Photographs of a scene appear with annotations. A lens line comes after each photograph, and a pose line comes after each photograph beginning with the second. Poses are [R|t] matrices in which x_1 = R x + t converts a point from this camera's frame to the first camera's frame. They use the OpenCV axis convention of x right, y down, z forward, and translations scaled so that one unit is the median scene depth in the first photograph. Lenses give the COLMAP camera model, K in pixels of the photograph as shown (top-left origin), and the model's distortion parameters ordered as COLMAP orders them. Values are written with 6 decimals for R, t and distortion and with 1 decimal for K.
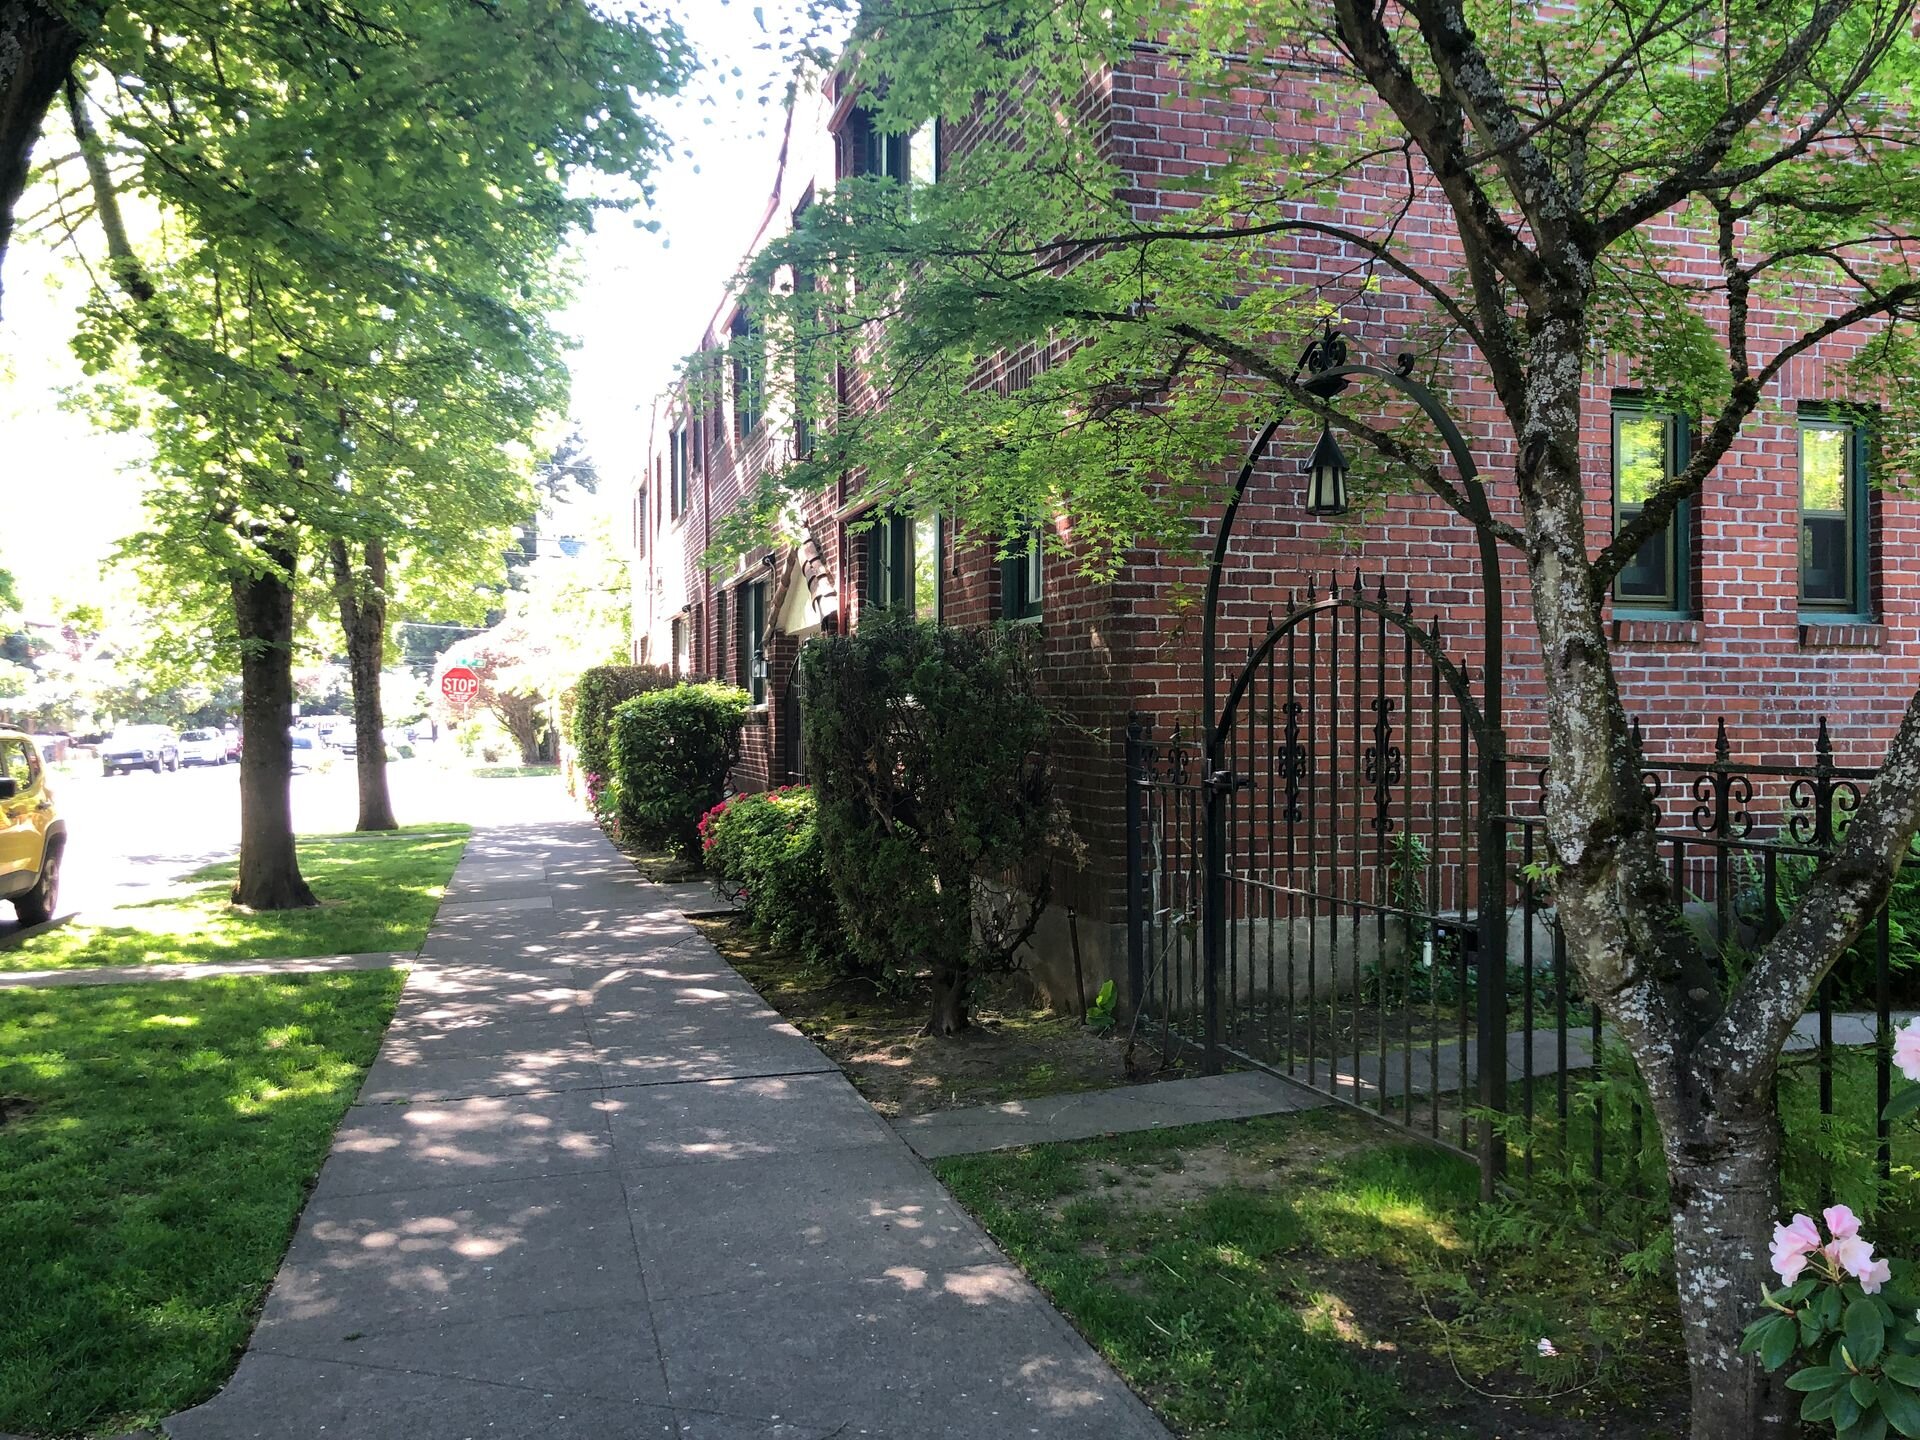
lens RADIAL K [[1533.9, 0, 951.7], [0, 1533.9, 720.1], [0, 0, 1]] dist [0.071381, 0.003874]
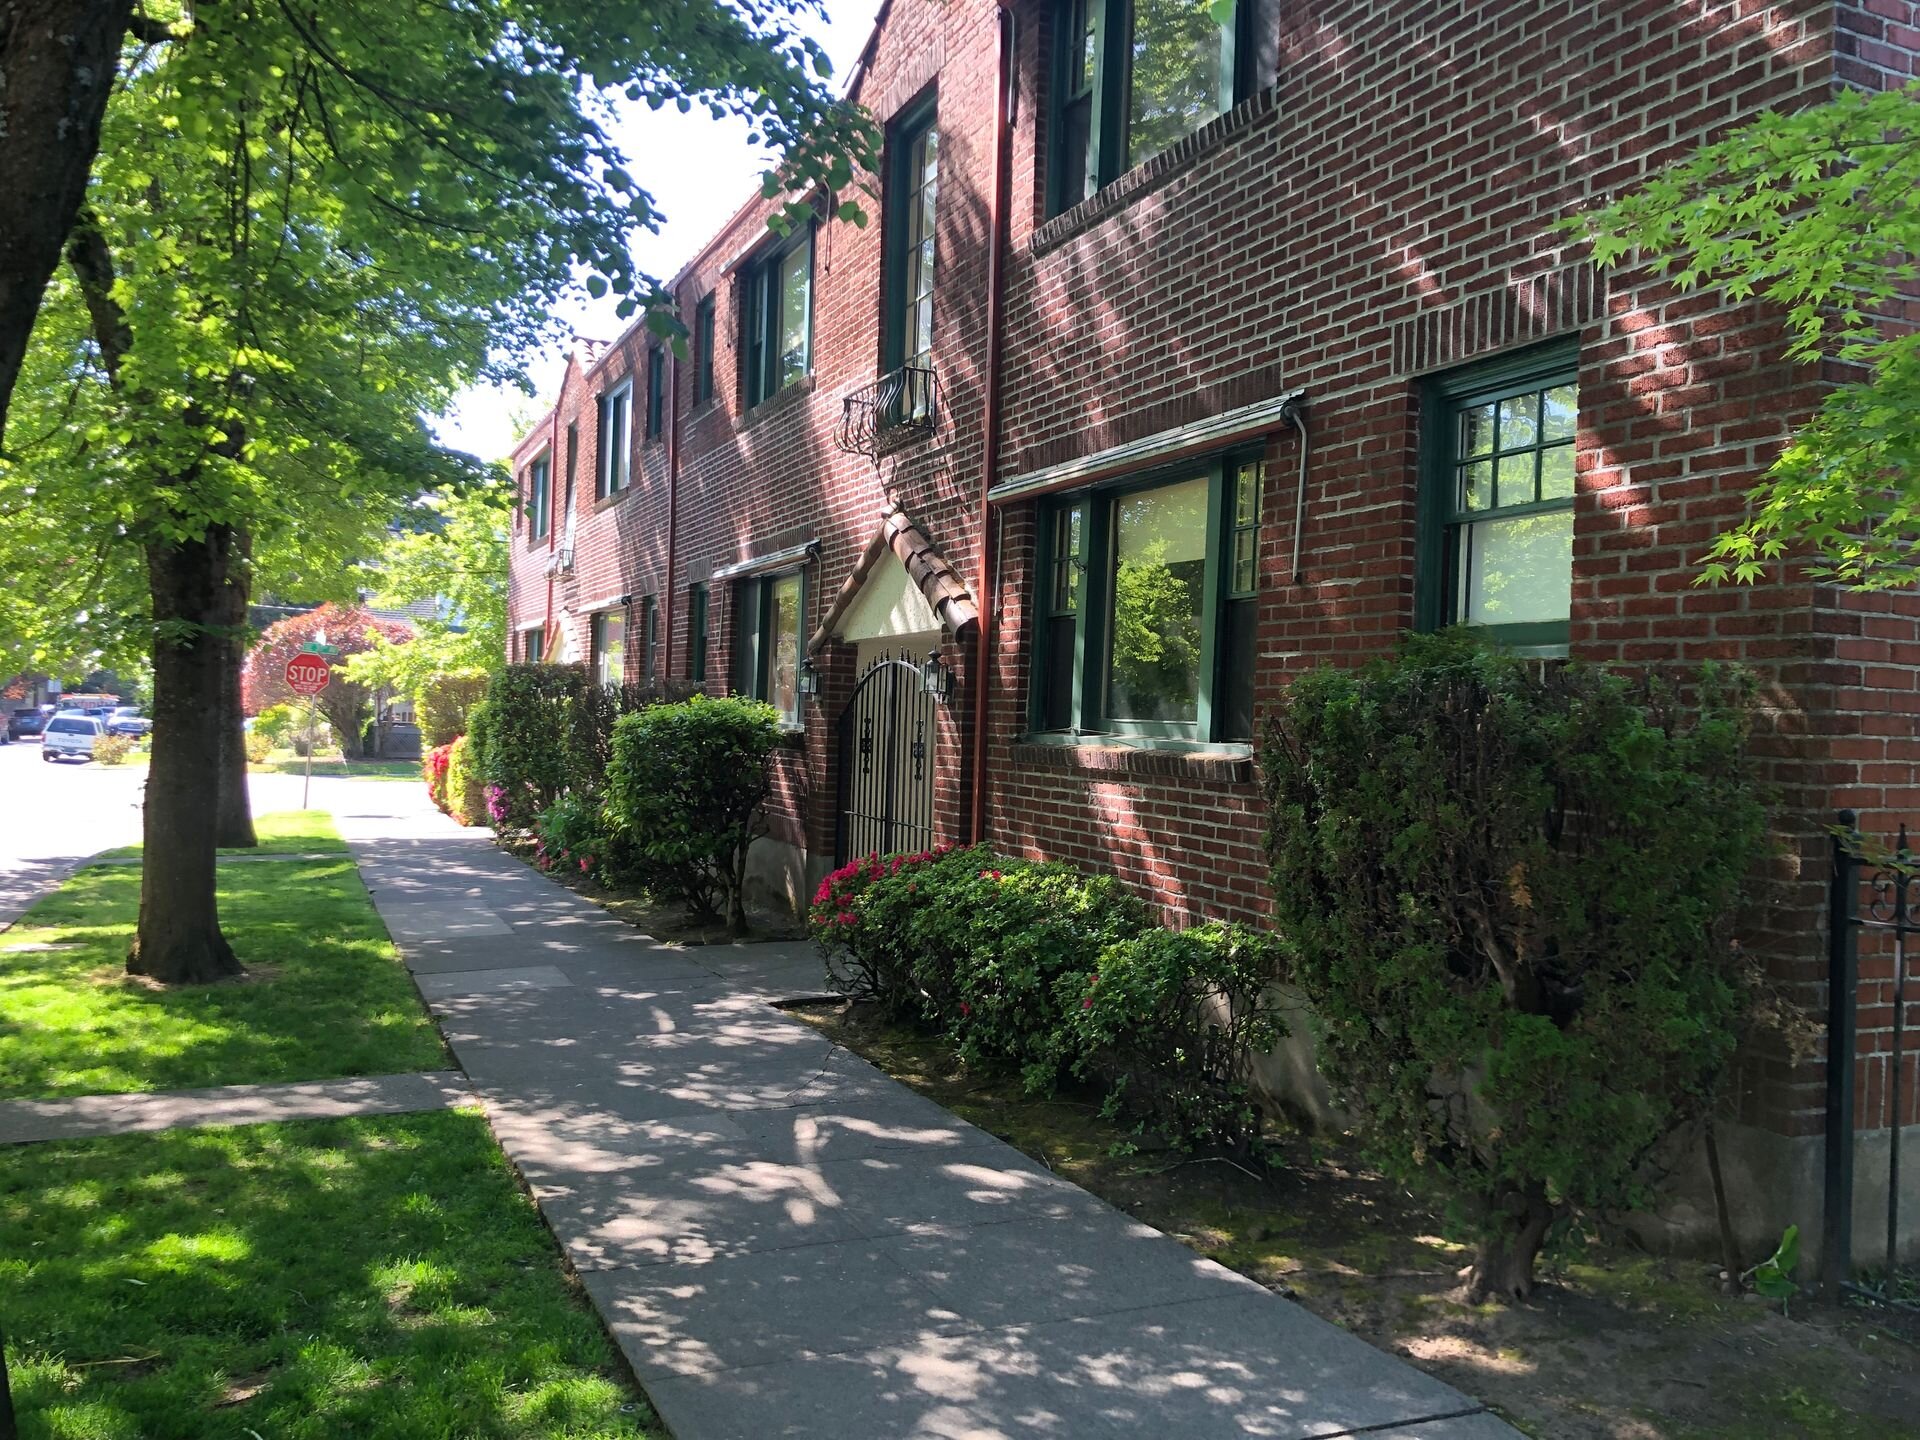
lens RADIAL K [[1533.9, 0, 965.8], [0, 1533.9, 734.7], [0, 0, 1]] dist [0.071381, 0.003874]
pose [[0.990311, 0.032572, 0.134995, -0.151756], [-0.033621, 0.999420, 0.005499, -0.013025], [-0.134738, -0.009984, 0.990831, 0.180764]]
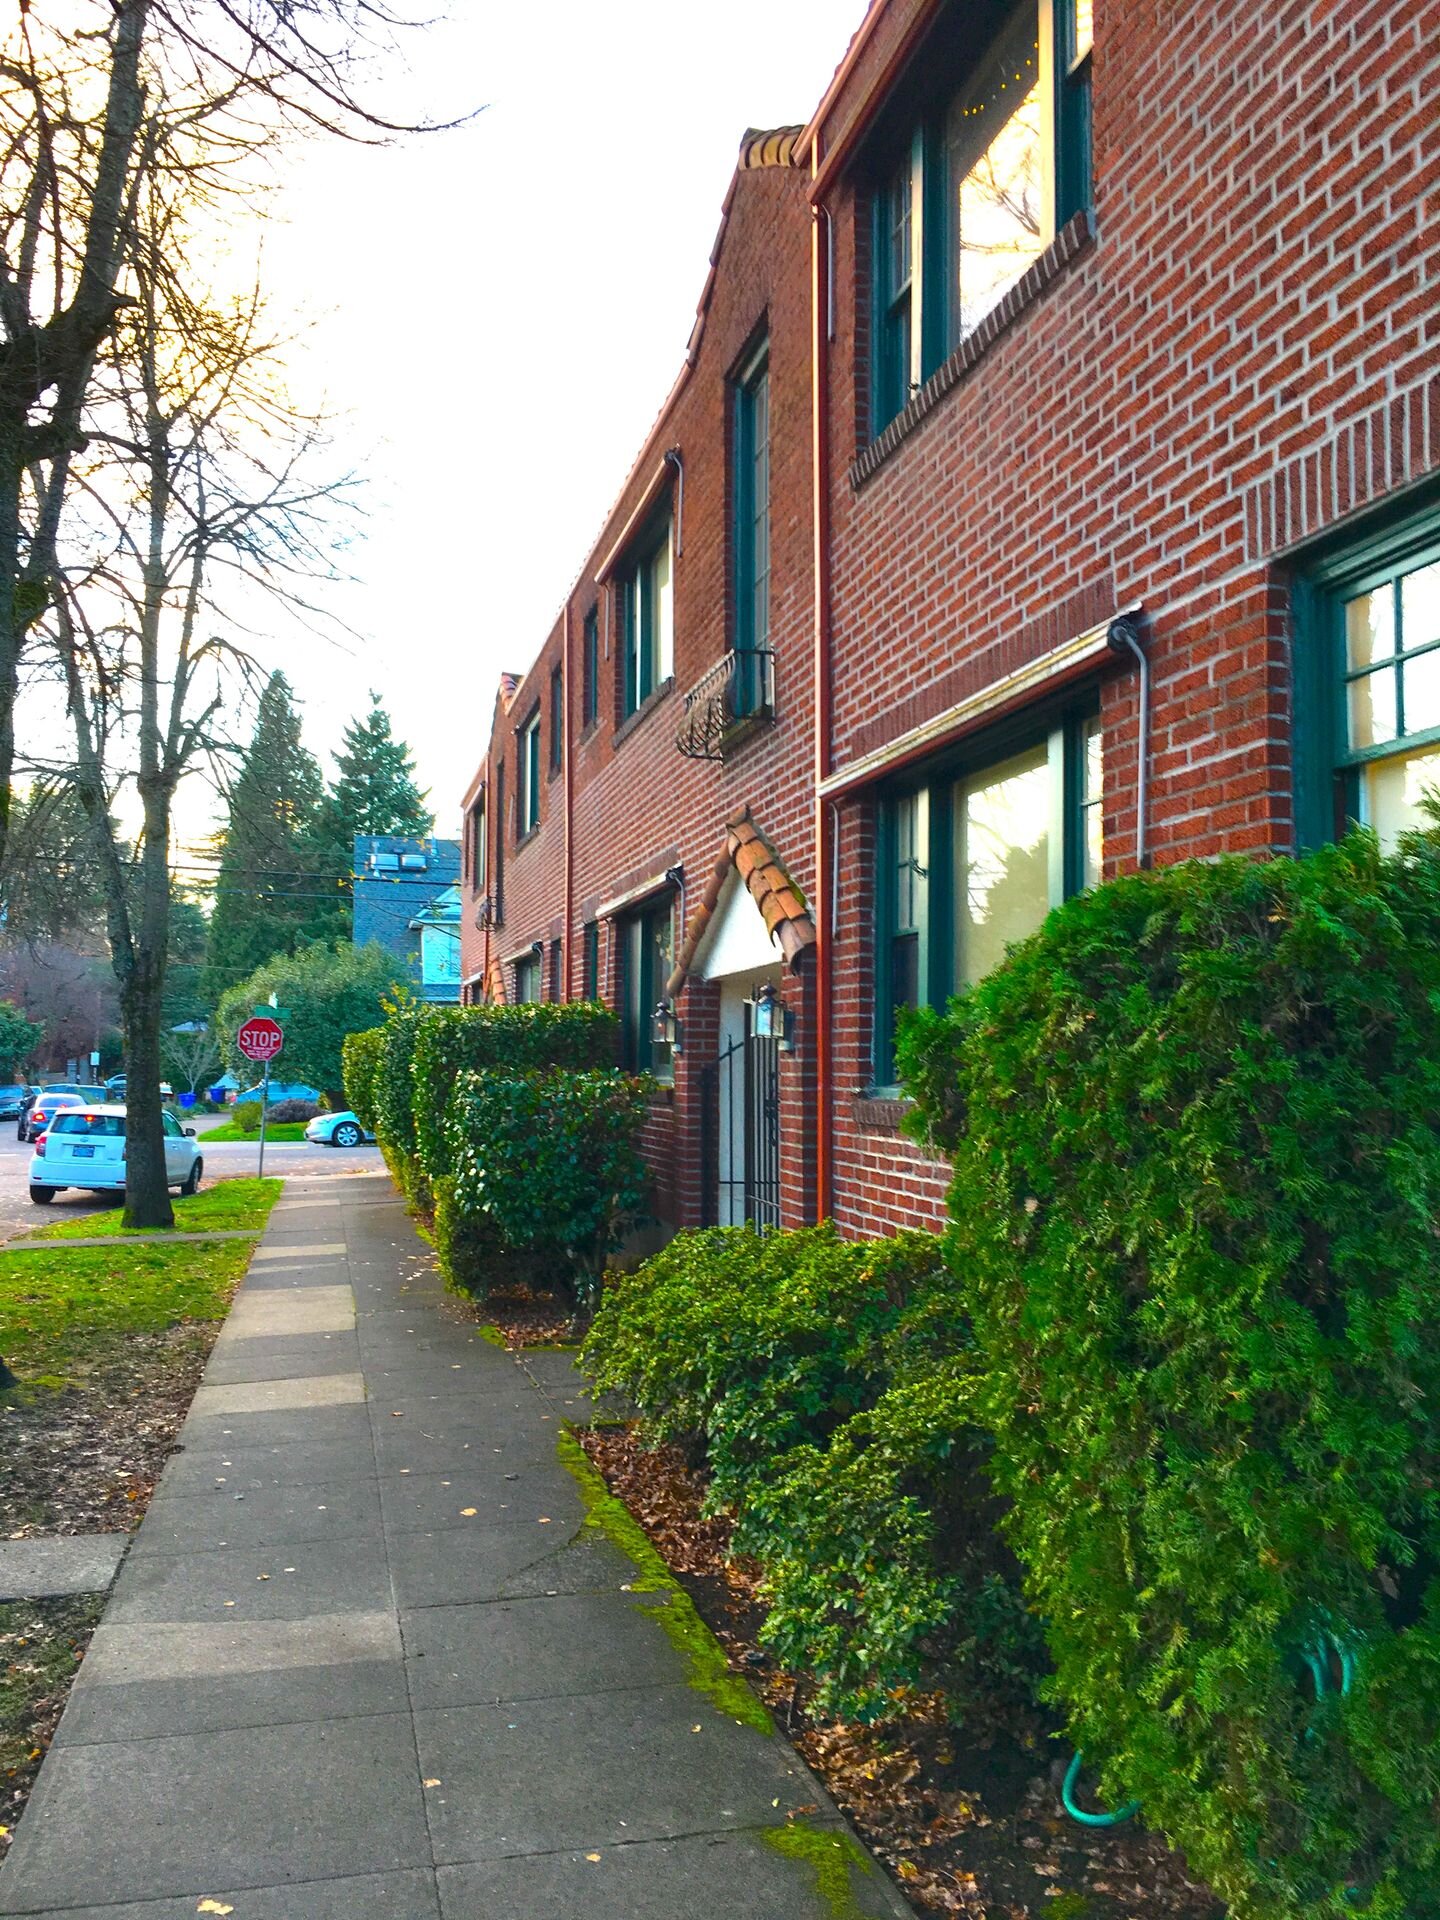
lens RADIAL K [[1613.5, 0, 723.0], [0, 1613.5, 952.7], [0, 0, 1]] dist [0.099750, 0.005835]
pose [[0.999251, -0.001145, -0.038681, -0.070835], [-0.001583, 0.997516, -0.070422, -0.016989], [0.038665, 0.070431, 0.996767, 0.275780]]
